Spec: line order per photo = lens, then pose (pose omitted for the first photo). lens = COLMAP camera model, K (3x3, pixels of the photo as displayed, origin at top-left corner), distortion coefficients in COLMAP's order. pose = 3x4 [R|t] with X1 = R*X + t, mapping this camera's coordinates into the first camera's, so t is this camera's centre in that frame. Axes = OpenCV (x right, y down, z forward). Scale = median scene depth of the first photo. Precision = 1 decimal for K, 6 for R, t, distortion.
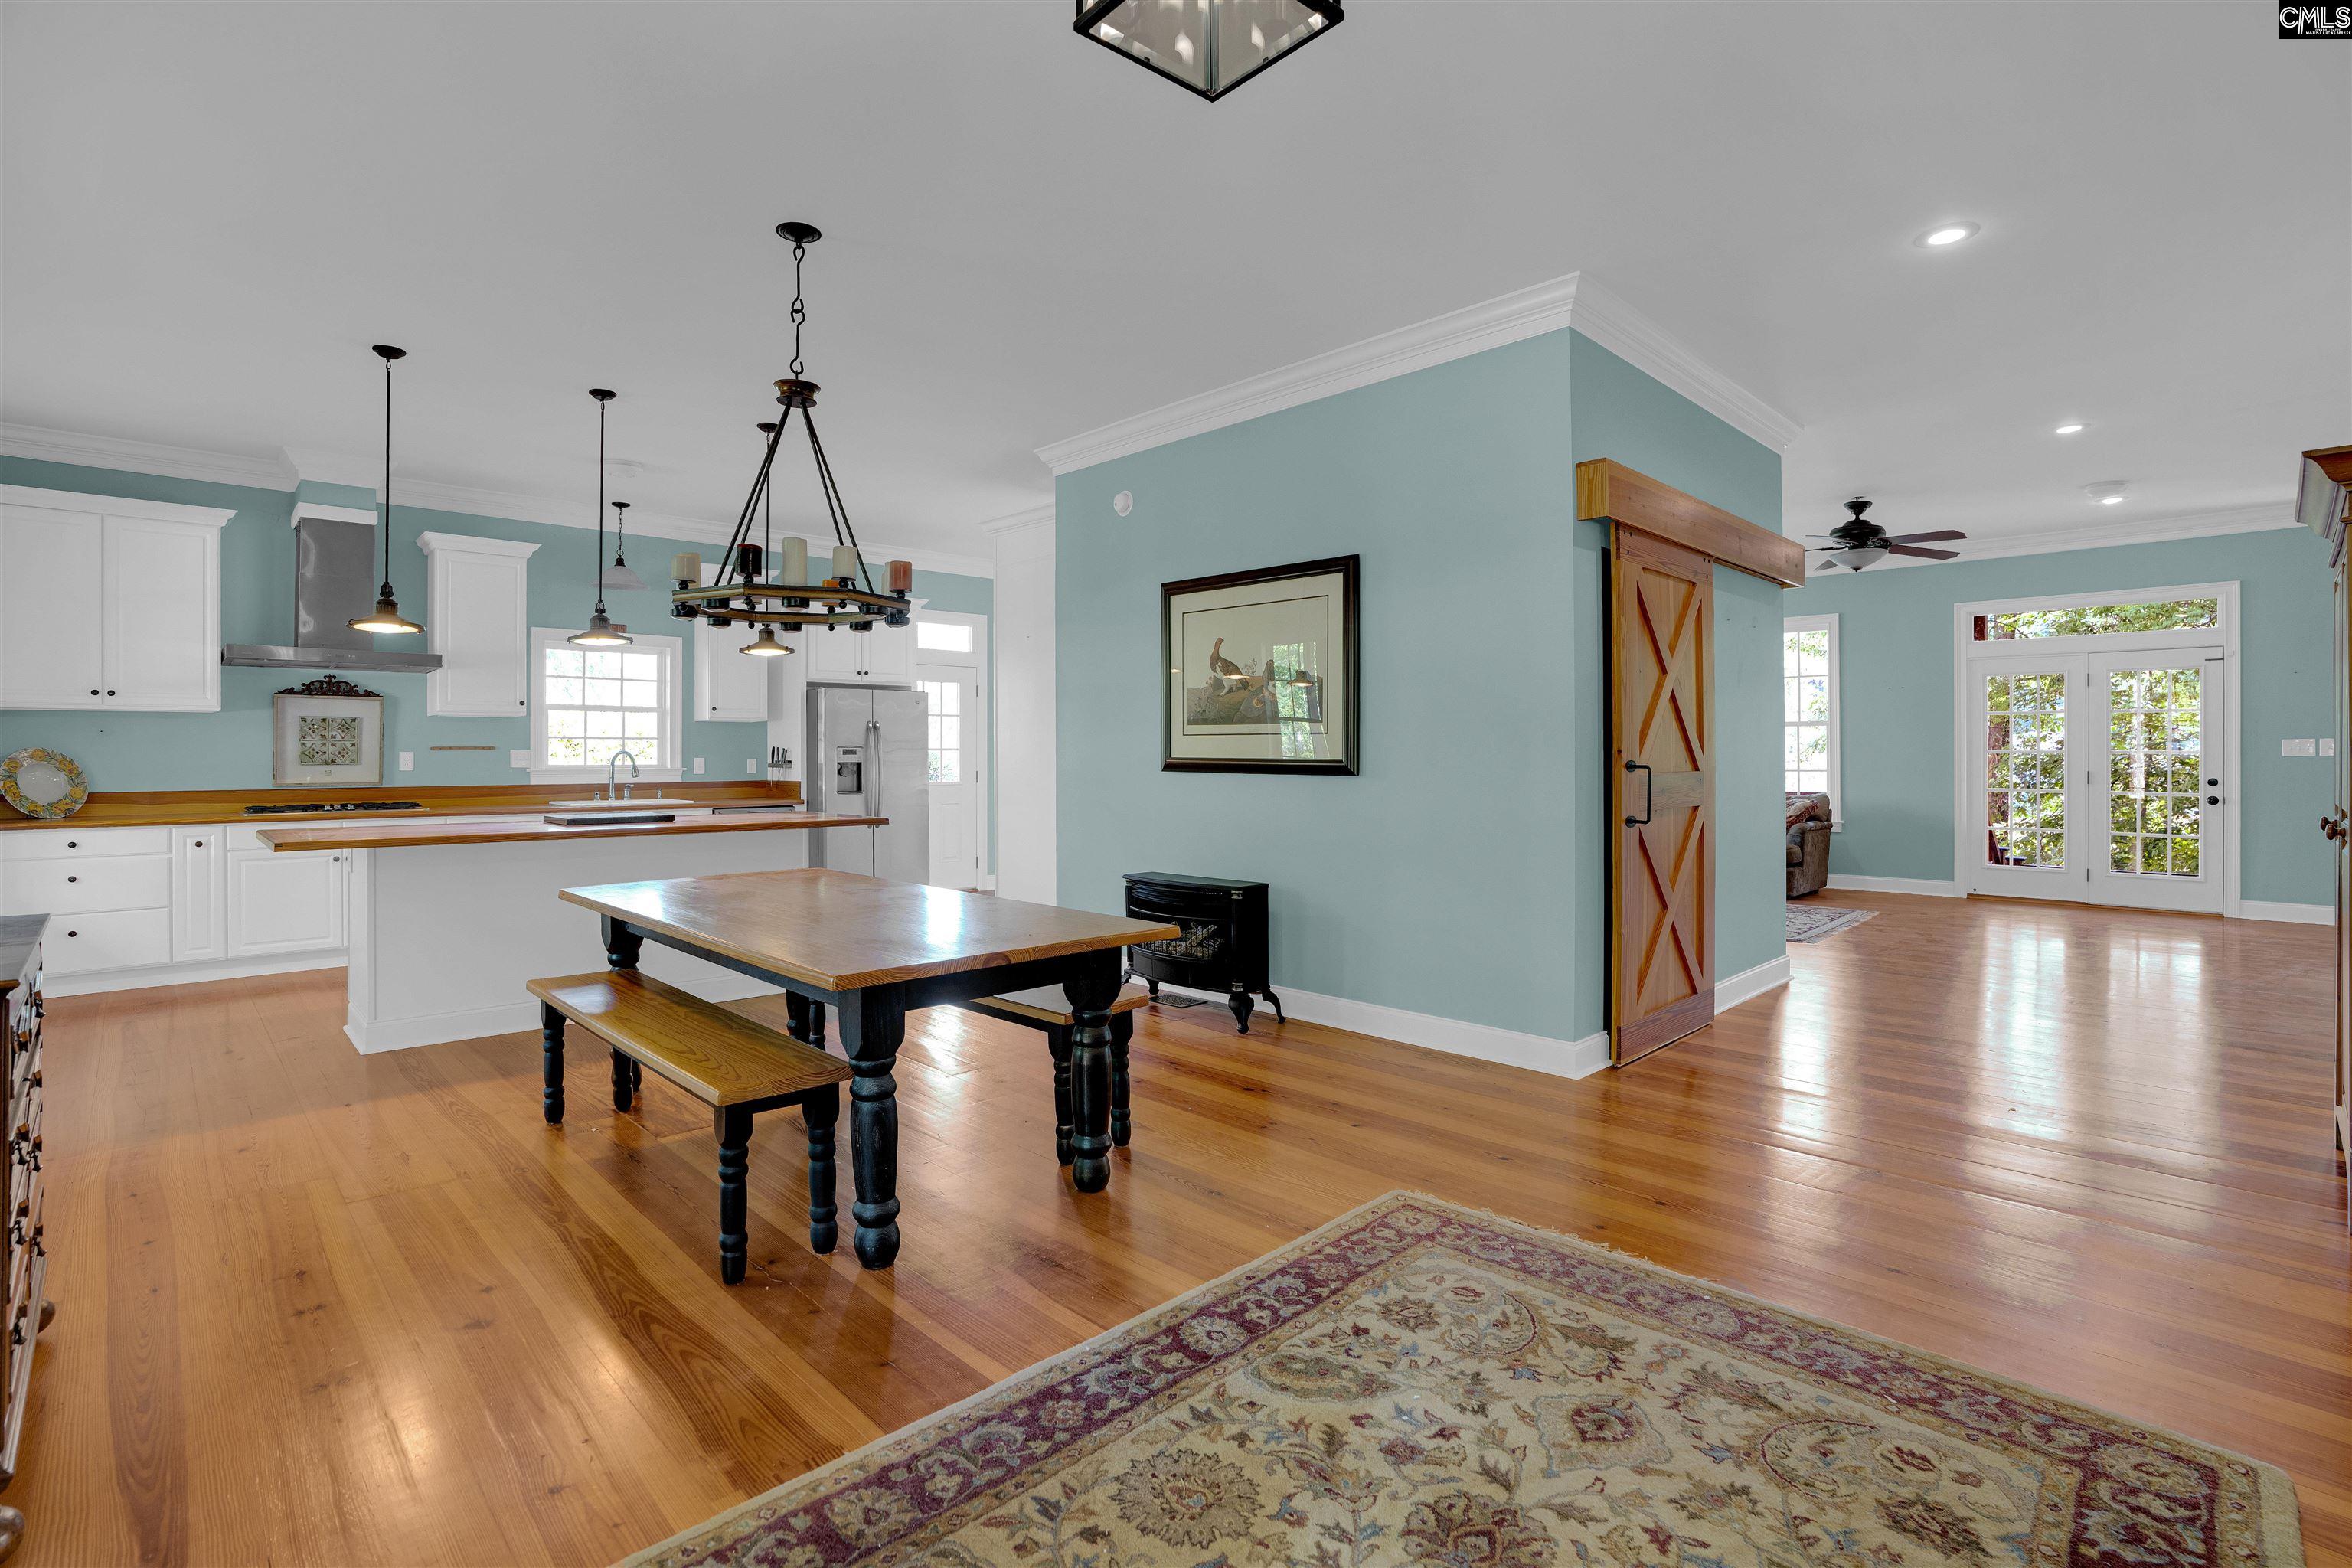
lens RADIAL K [[1104.7, 0, 1179.0], [0, 1104.7, 756.7], [0, 0, 1]] dist [-0.073680, 0.031367]
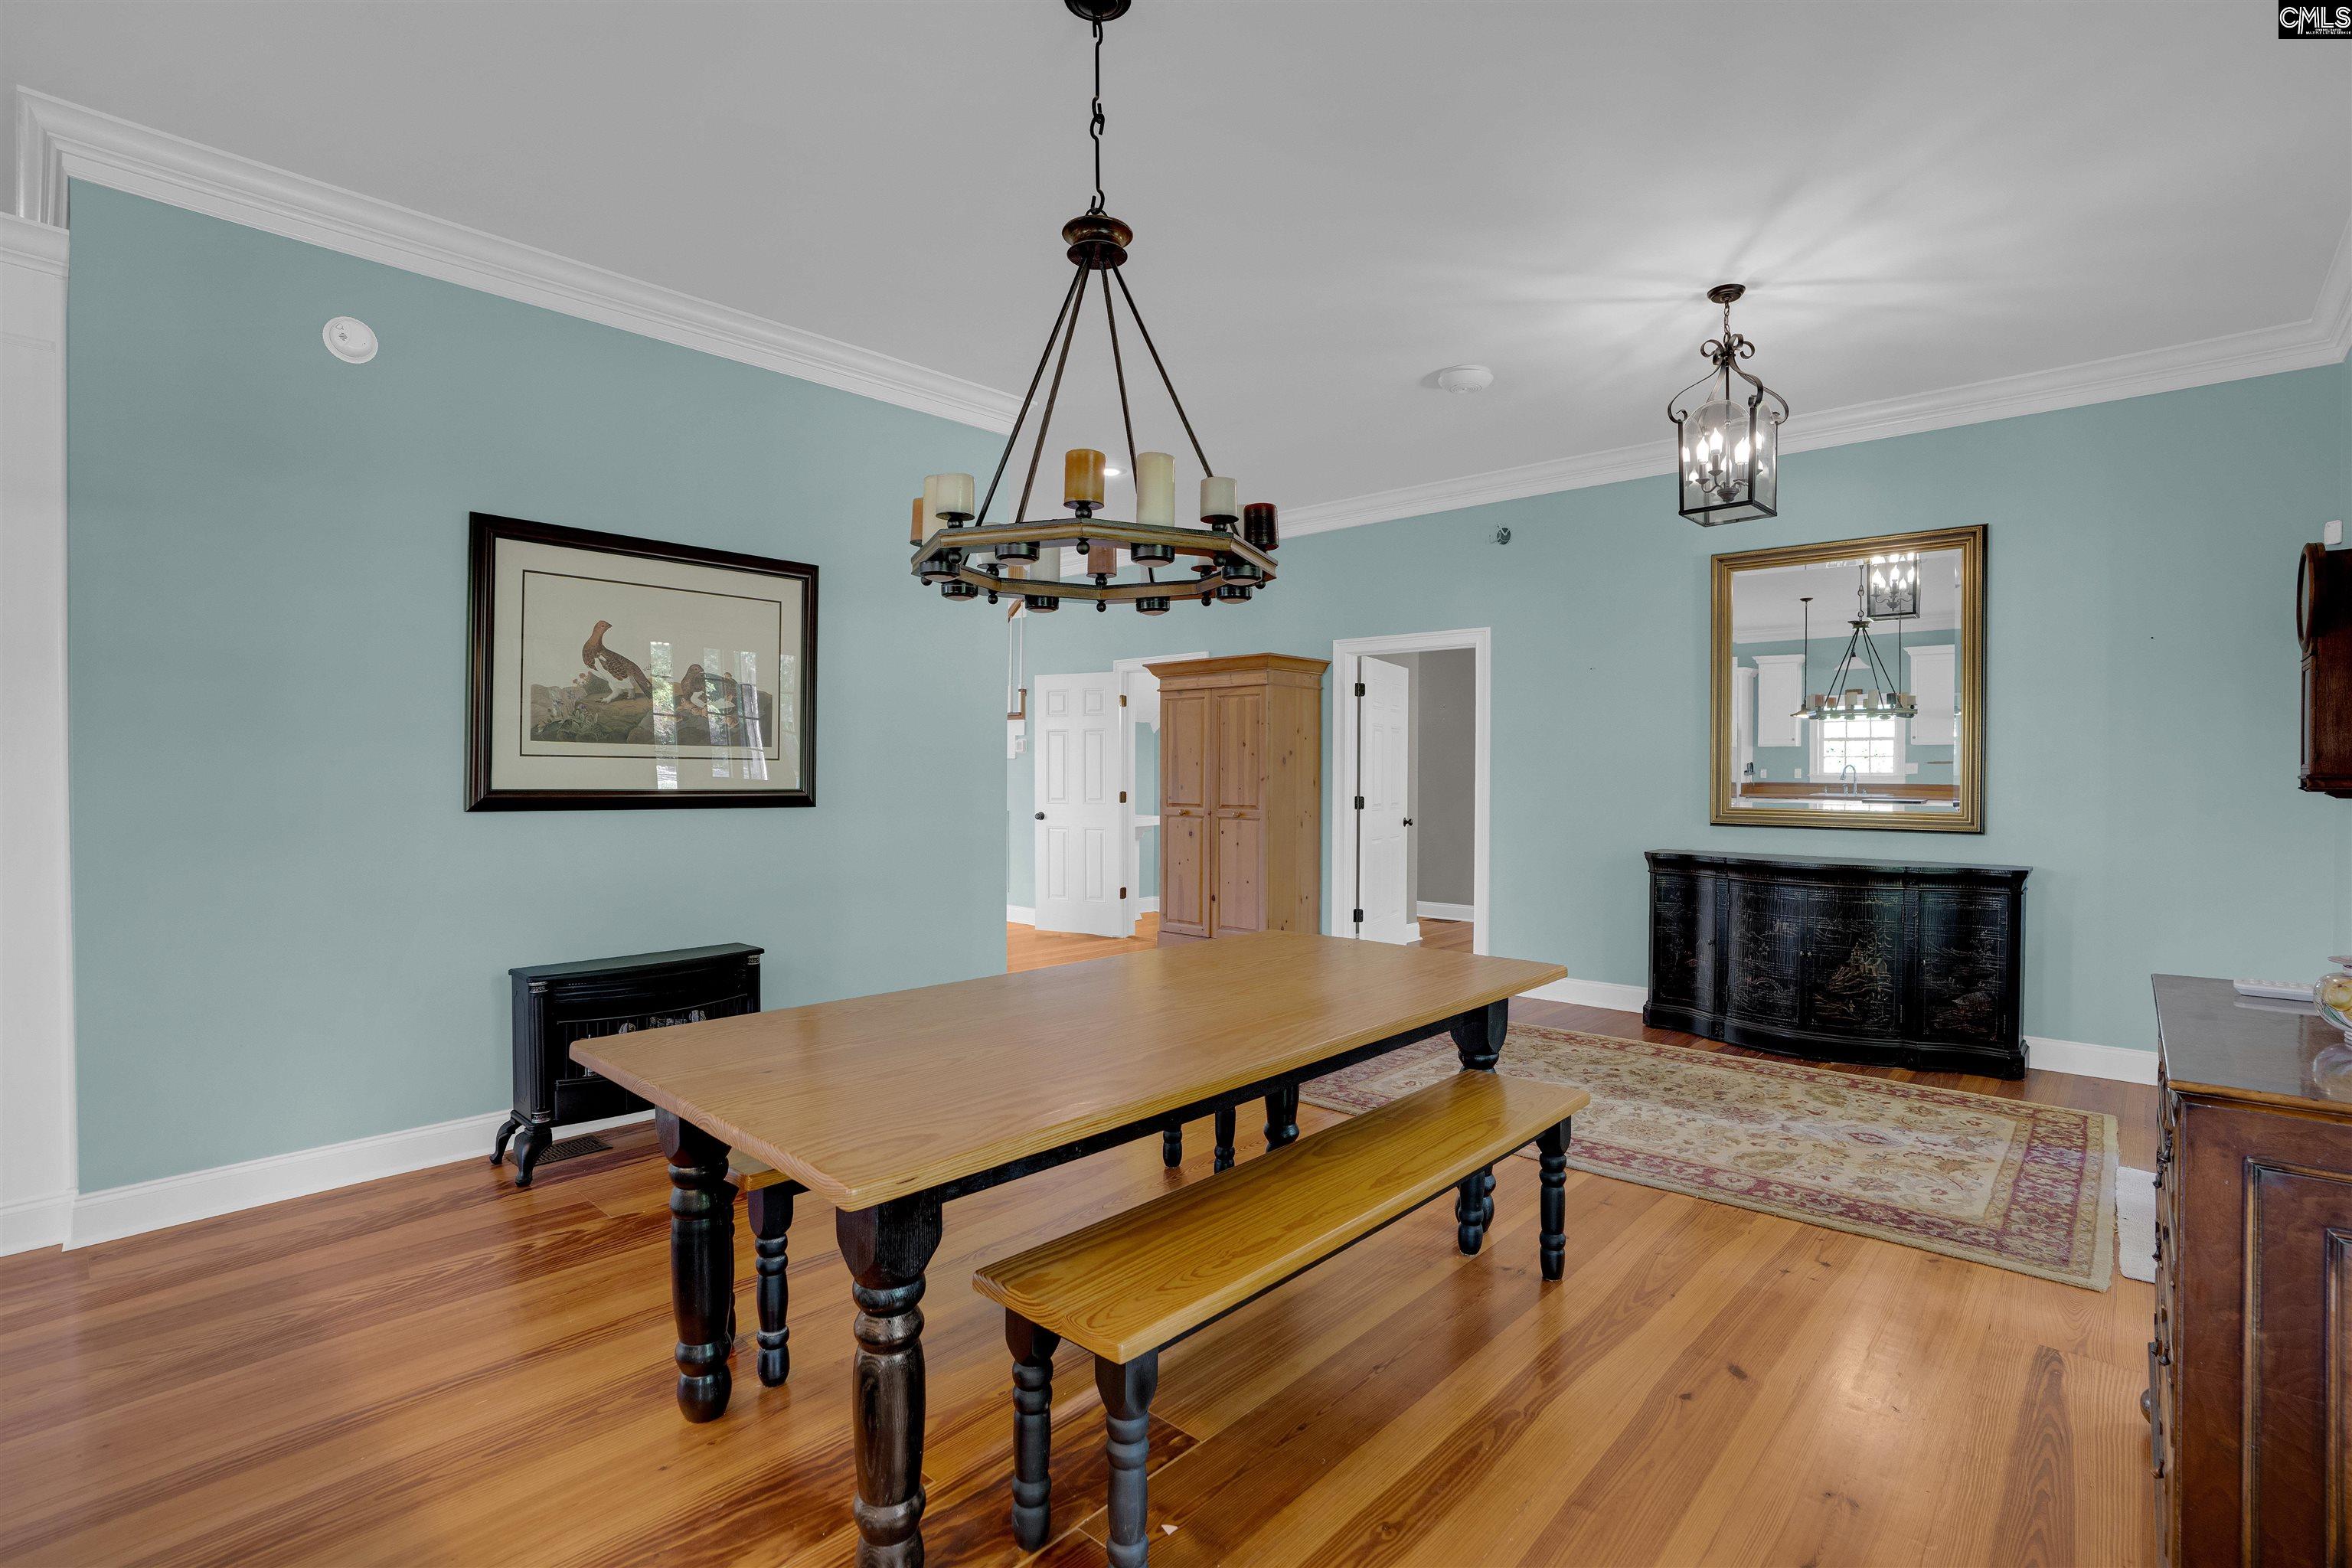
lens RADIAL K [[1112.9, 0, 1176.0], [0, 1112.9, 784.0], [0, 0, 1]] dist [-0.050955, 0.017902]
pose [[-0.066786, -0.014143, 0.997667, -0.677621], [-0.002346, 0.999899, 0.014018, -0.013116], [-0.997765, -0.001404, -0.066813, 0.661847]]
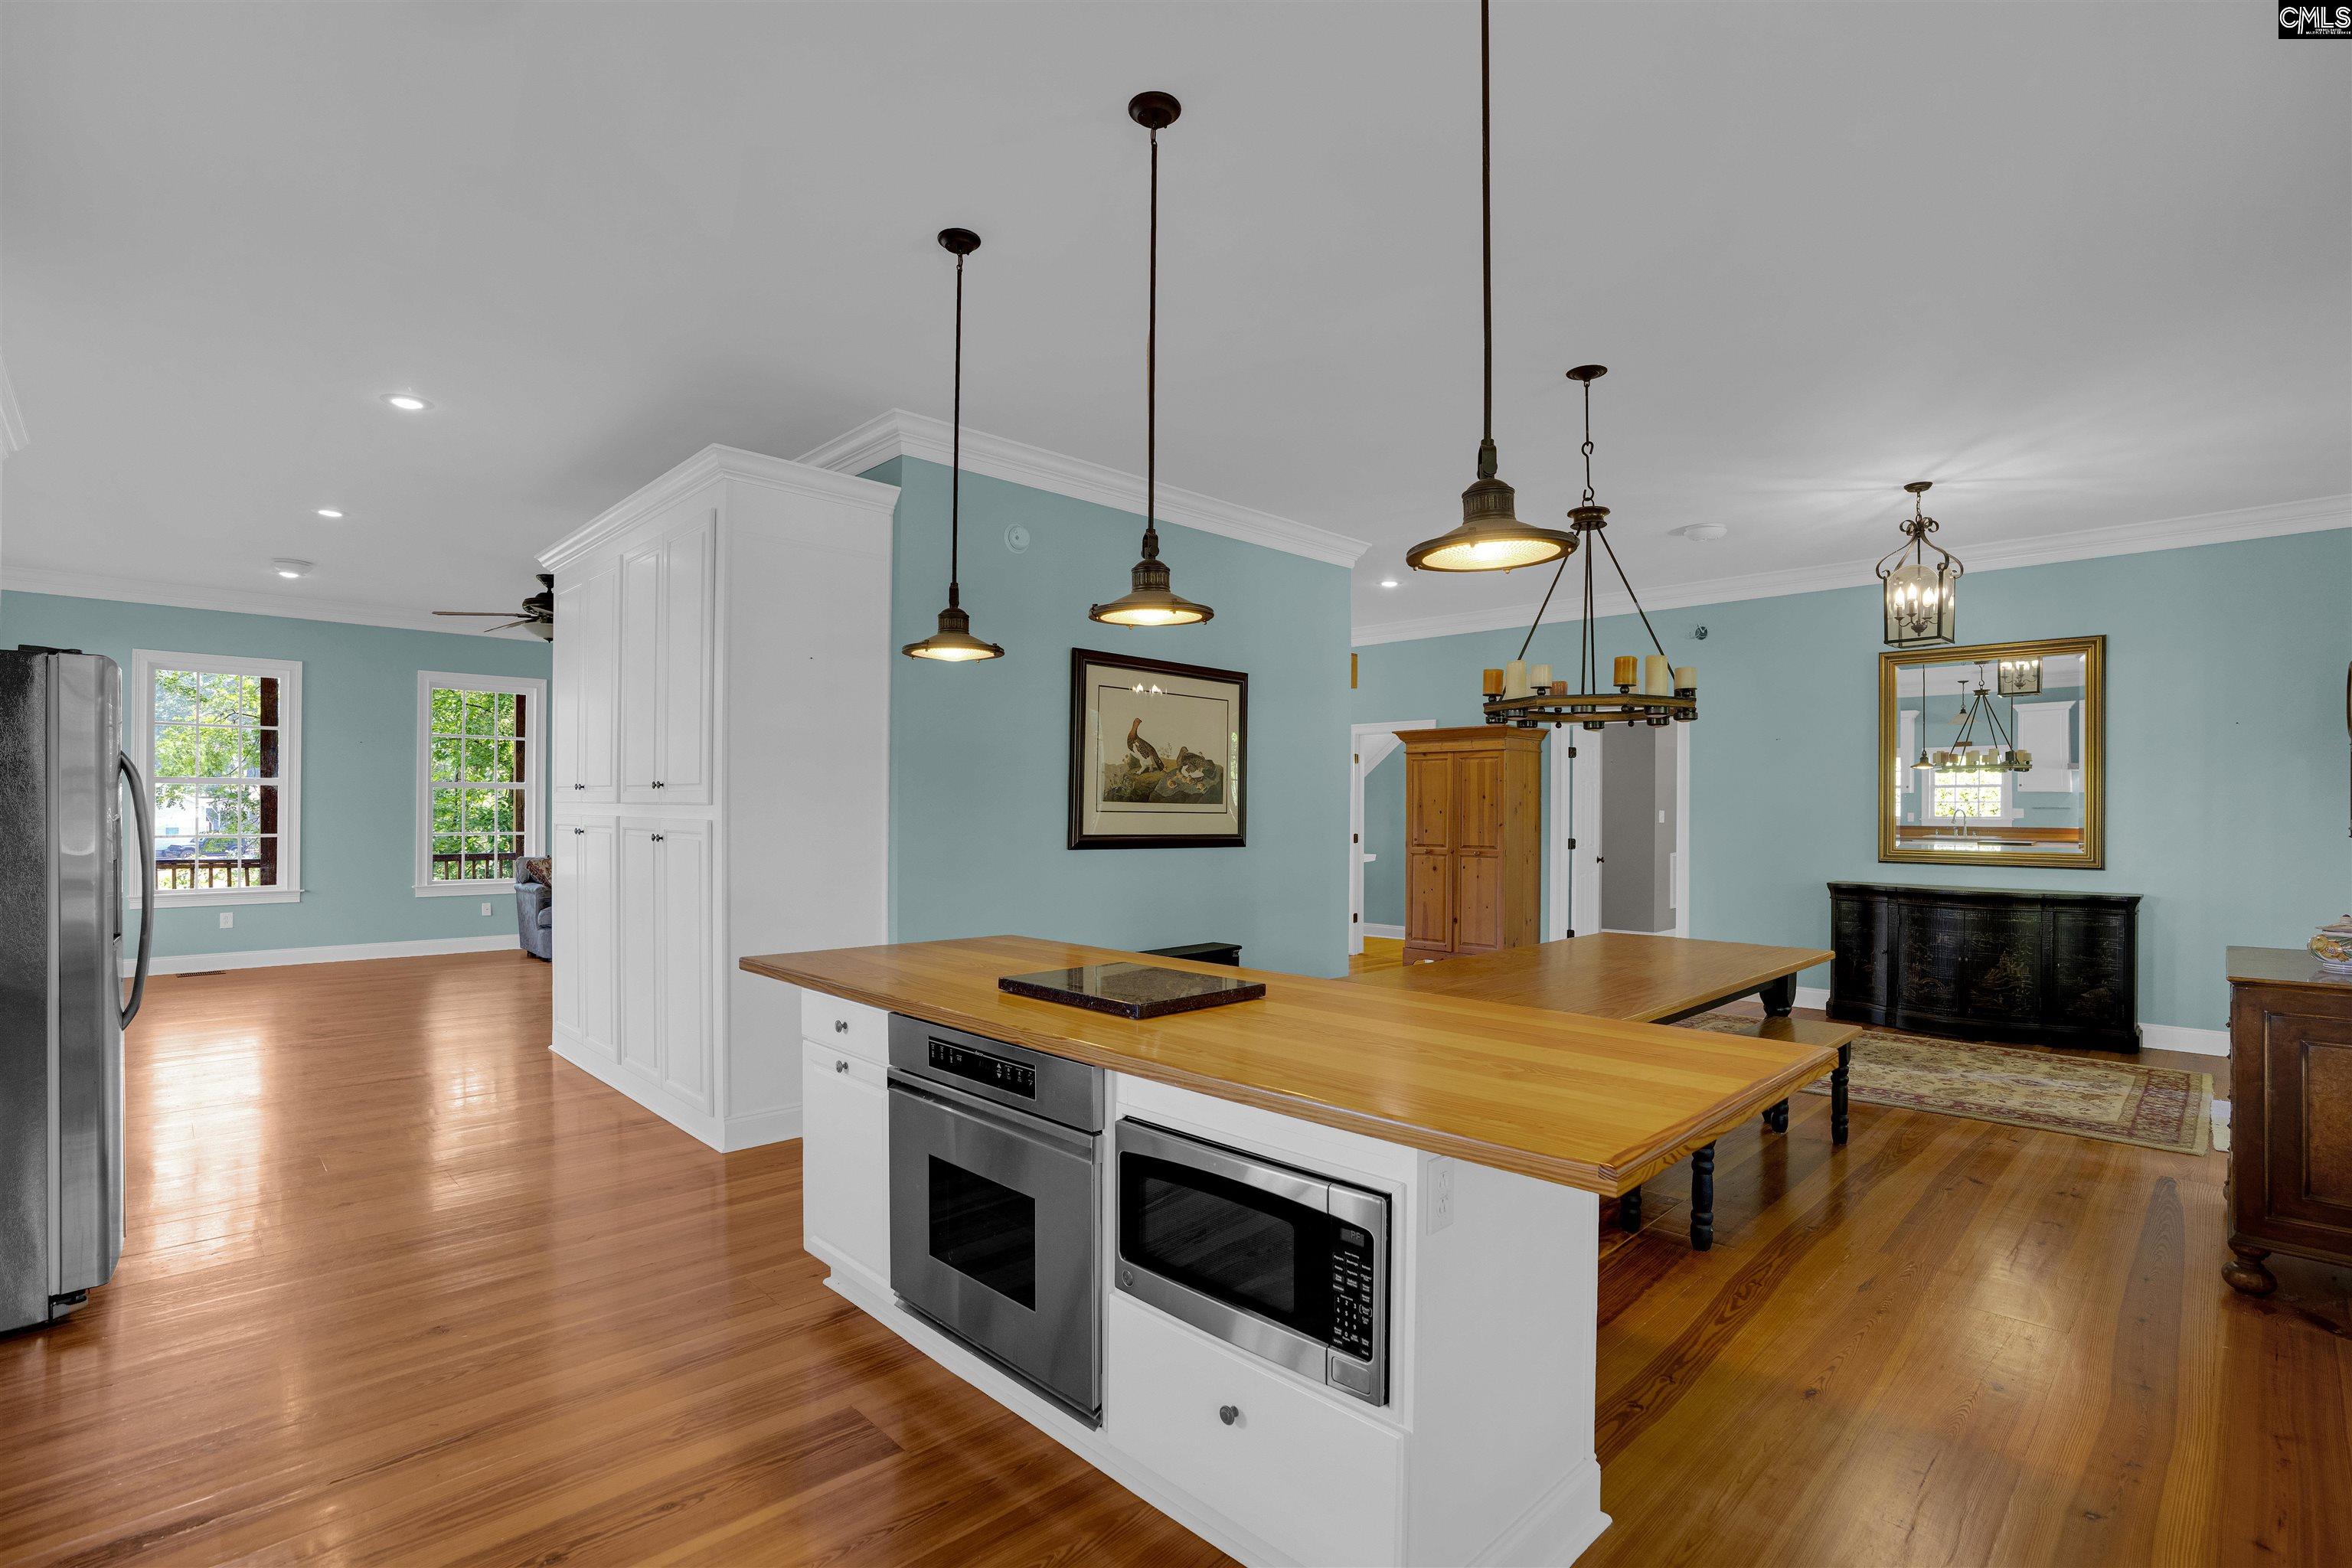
lens RADIAL K [[1110.8, 0, 1204.9], [0, 1110.8, 809.7], [0, 0, 1]] dist [-0.028482, 0.016959]
pose [[-0.035906, -0.002748, 0.999351, -0.978492], [-0.004193, 0.999988, 0.002599, -0.024707], [-0.999346, -0.004097, -0.035917, 0.949739]]
